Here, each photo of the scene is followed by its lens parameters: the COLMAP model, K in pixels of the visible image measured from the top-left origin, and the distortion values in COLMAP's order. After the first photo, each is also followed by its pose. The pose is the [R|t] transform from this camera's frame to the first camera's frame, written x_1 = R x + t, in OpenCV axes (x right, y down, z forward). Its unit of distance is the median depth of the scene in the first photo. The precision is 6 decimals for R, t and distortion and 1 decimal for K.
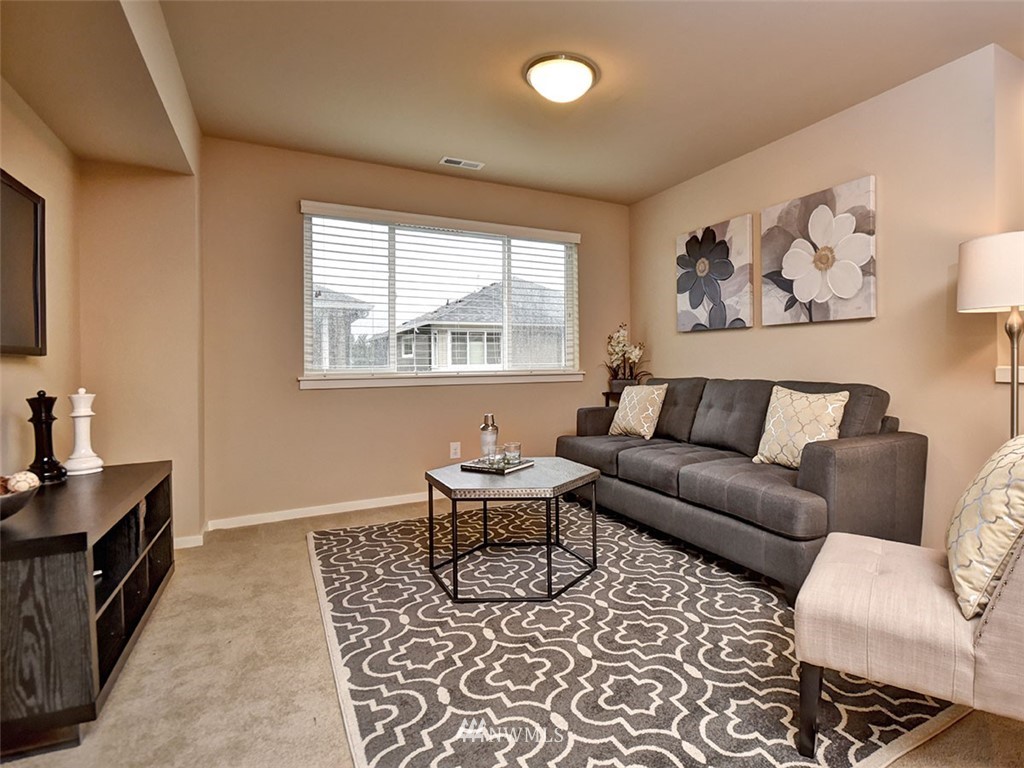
lens RADIAL K [[503.1, 0, 516.4], [0, 503.1, 357.4], [0, 0, 1]] dist [-0.002087, -0.000102]
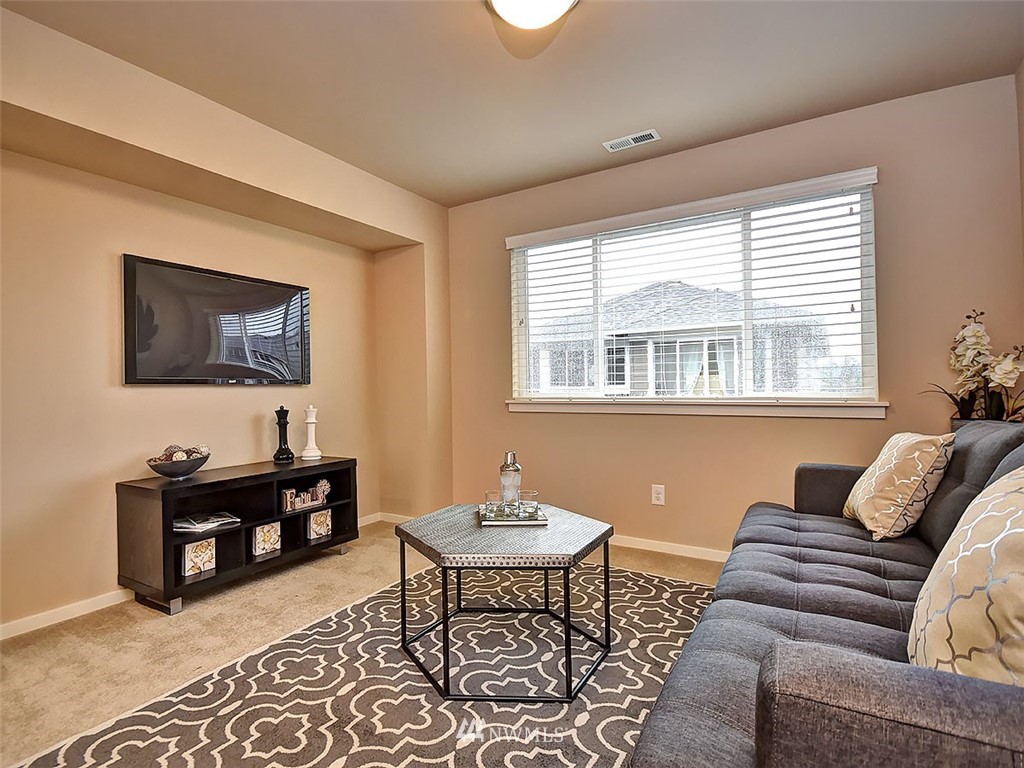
lens RADIAL K [[493.1, 0, 512.0], [0, 493.1, 384.0], [0, 0, 1]] dist [0.002967, 0.000259]
pose [[0.551013, 0.000639, -0.834497, 0.629447], [0.014403, 0.999843, 0.010275, -0.008619], [0.834373, -0.017681, 0.550917, 0.556368]]
